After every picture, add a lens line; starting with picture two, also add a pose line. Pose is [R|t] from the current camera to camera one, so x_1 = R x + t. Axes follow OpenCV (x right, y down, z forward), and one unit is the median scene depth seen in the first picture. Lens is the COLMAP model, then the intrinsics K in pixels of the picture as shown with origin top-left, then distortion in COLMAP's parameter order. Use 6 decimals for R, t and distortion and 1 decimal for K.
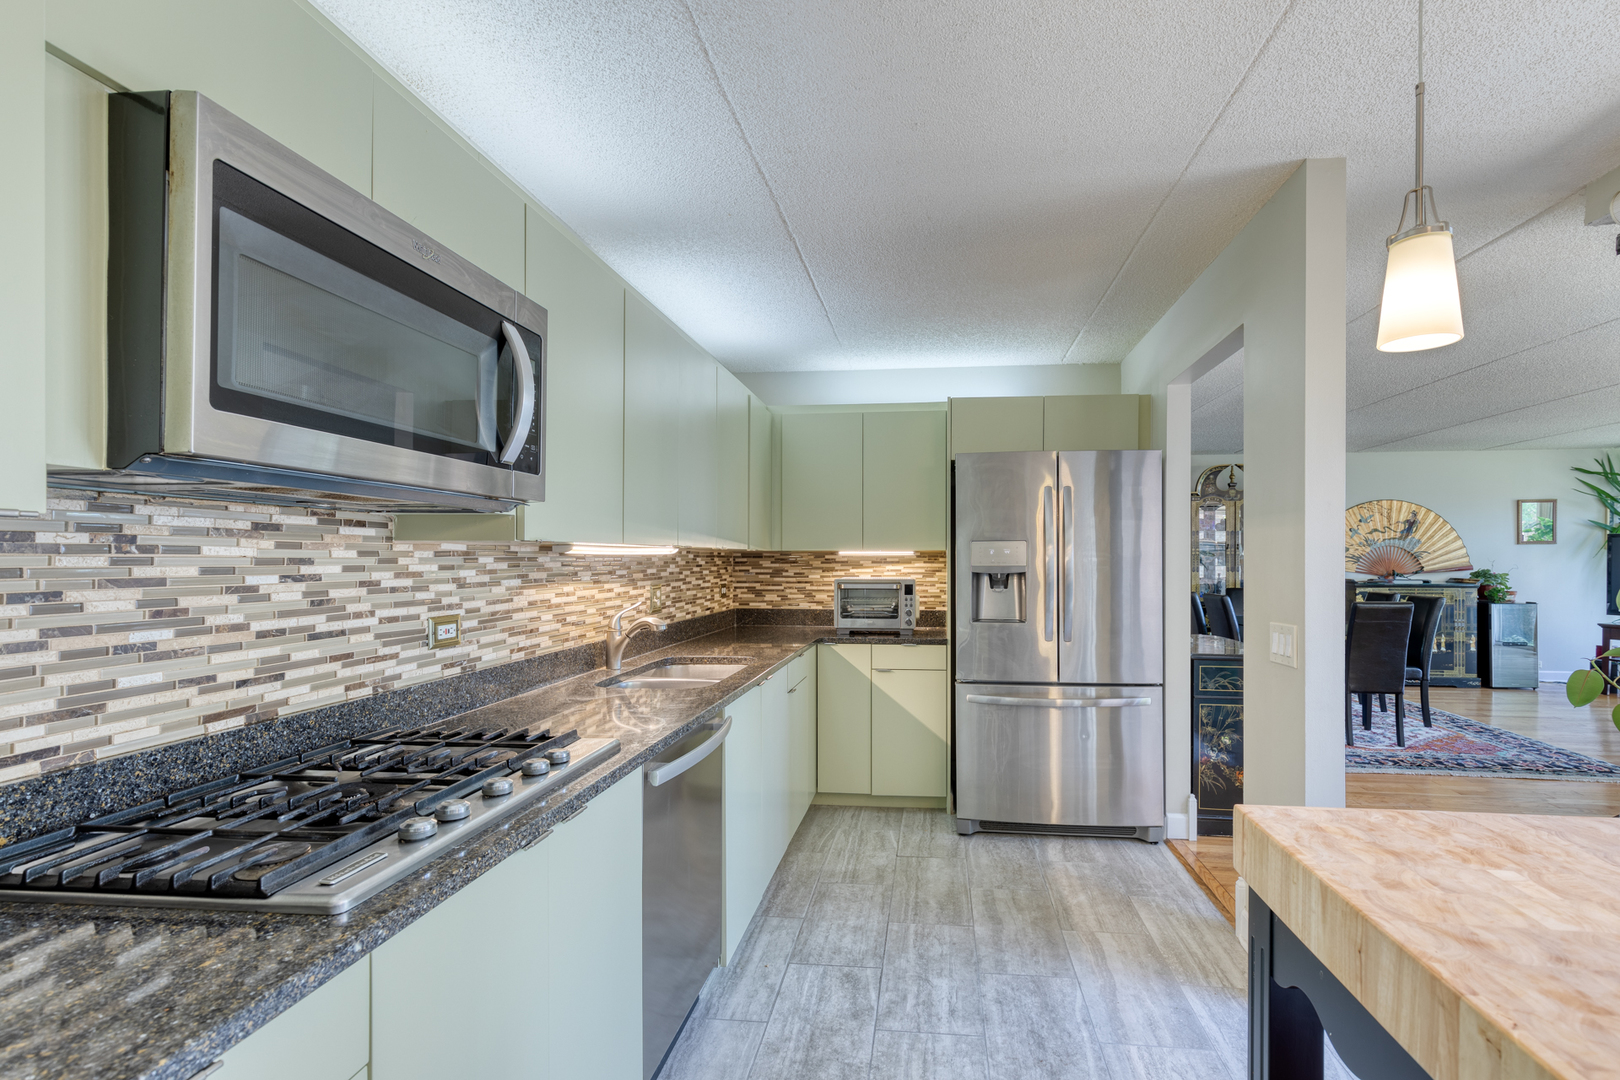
lens RADIAL K [[749.9, 0, 857.4], [0, 749.9, 548.1], [0, 0, 1]] dist [0.003847, 0.001502]
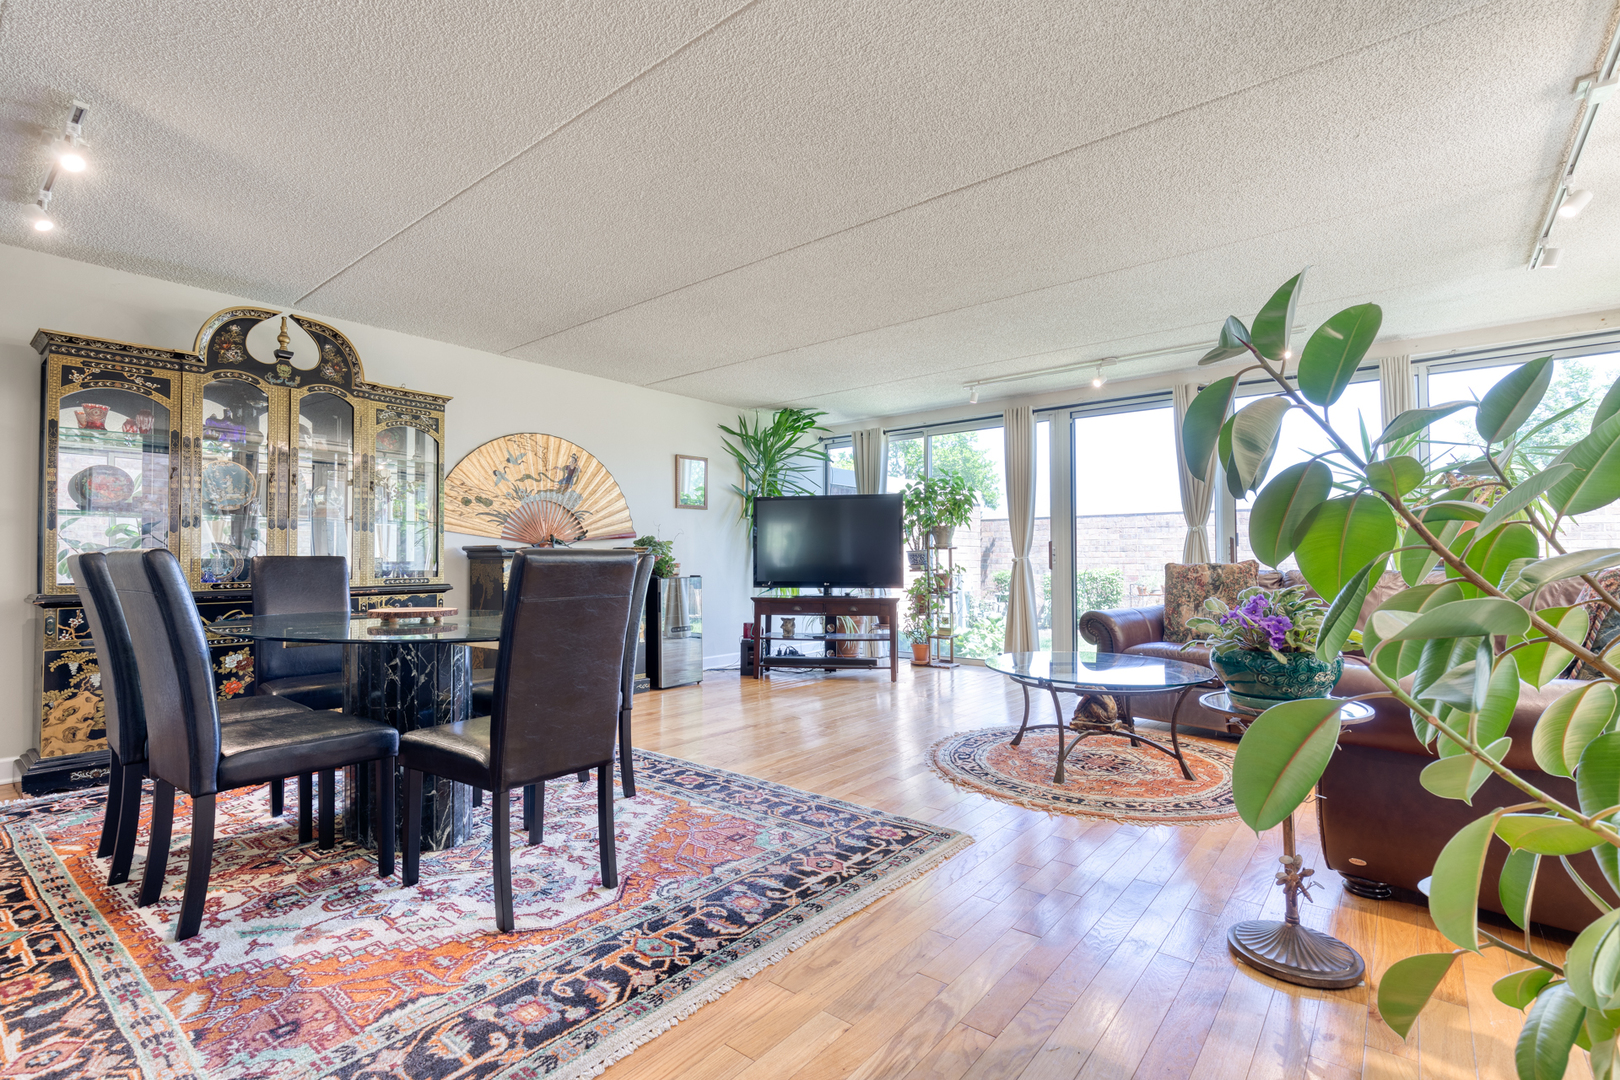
lens RADIAL K [[749.9, 0, 814.7], [0, 749.9, 544.3], [0, 0, 1]] dist [0.003847, 0.001502]
pose [[0.539496, 0.016118, 0.841834, 0.265435], [-0.004533, 0.999858, -0.016238, 0.047208], [-0.841976, 0.004944, 0.539492, 0.425353]]
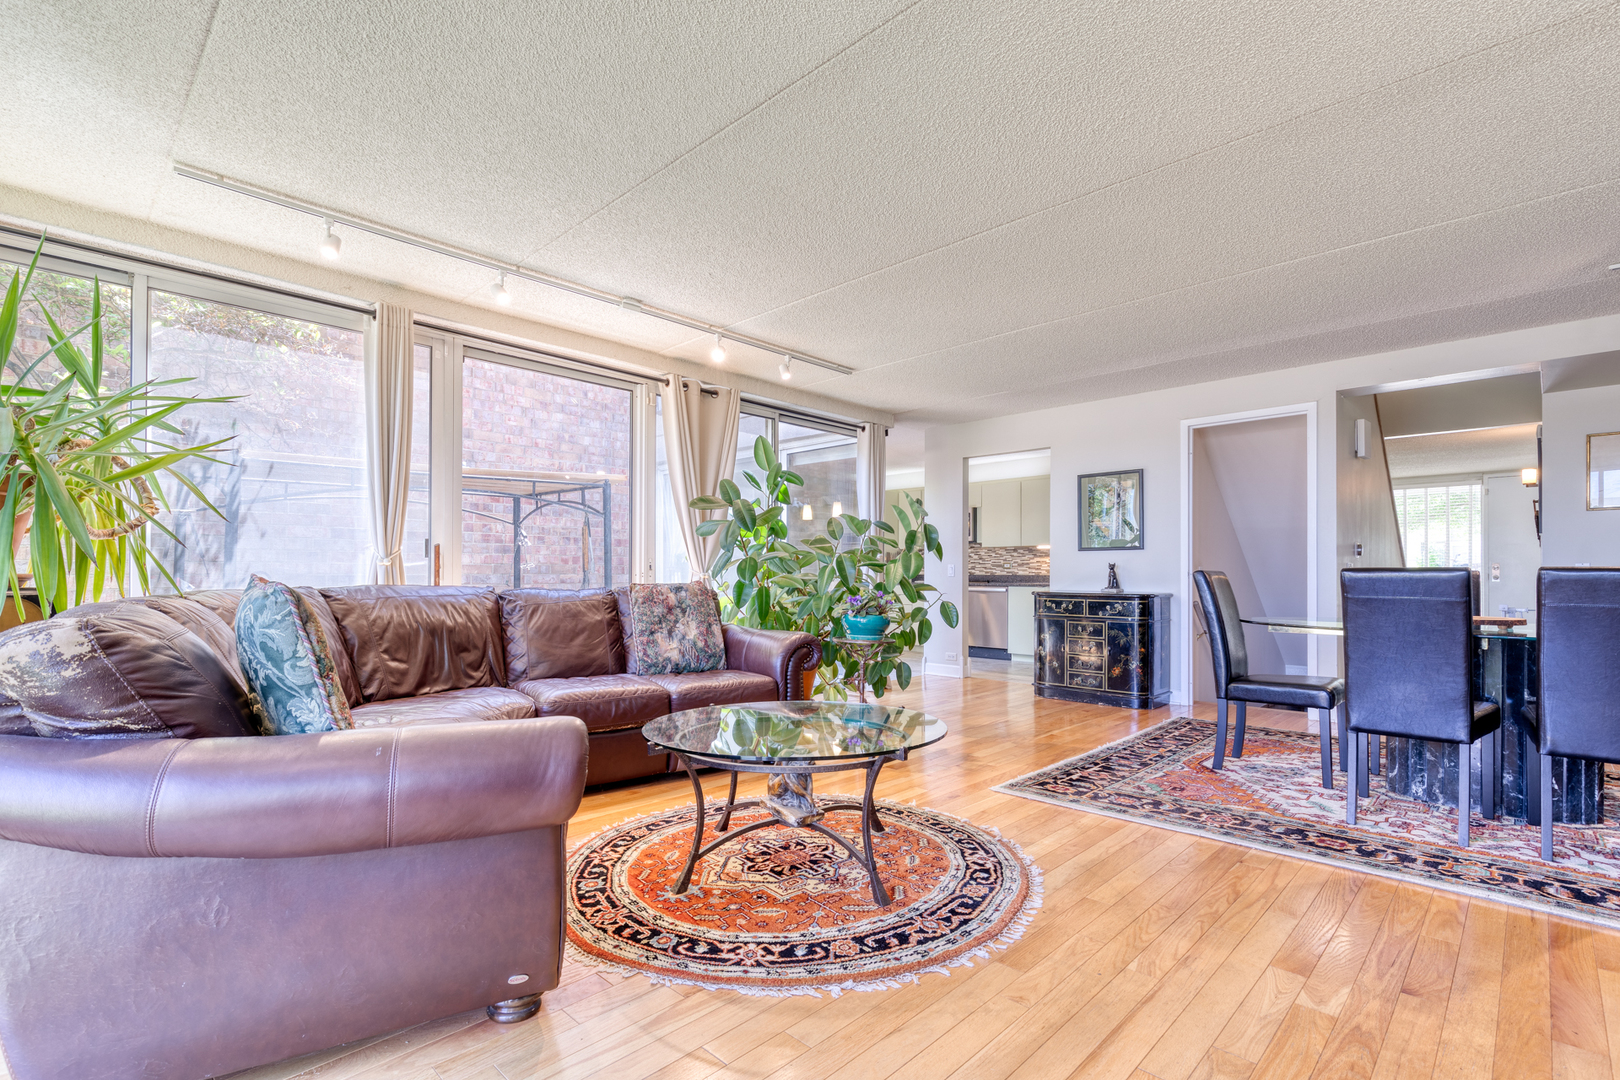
lens RADIAL K [[749.9, 0, 801.5], [0, 749.9, 571.0], [0, 0, 1]] dist [0.003847, 0.001502]
pose [[-0.629356, -0.006744, -0.777087, 1.570321], [0.006204, 0.999887, -0.013702, 0.053480], [0.777092, -0.013444, -0.629243, 0.982550]]
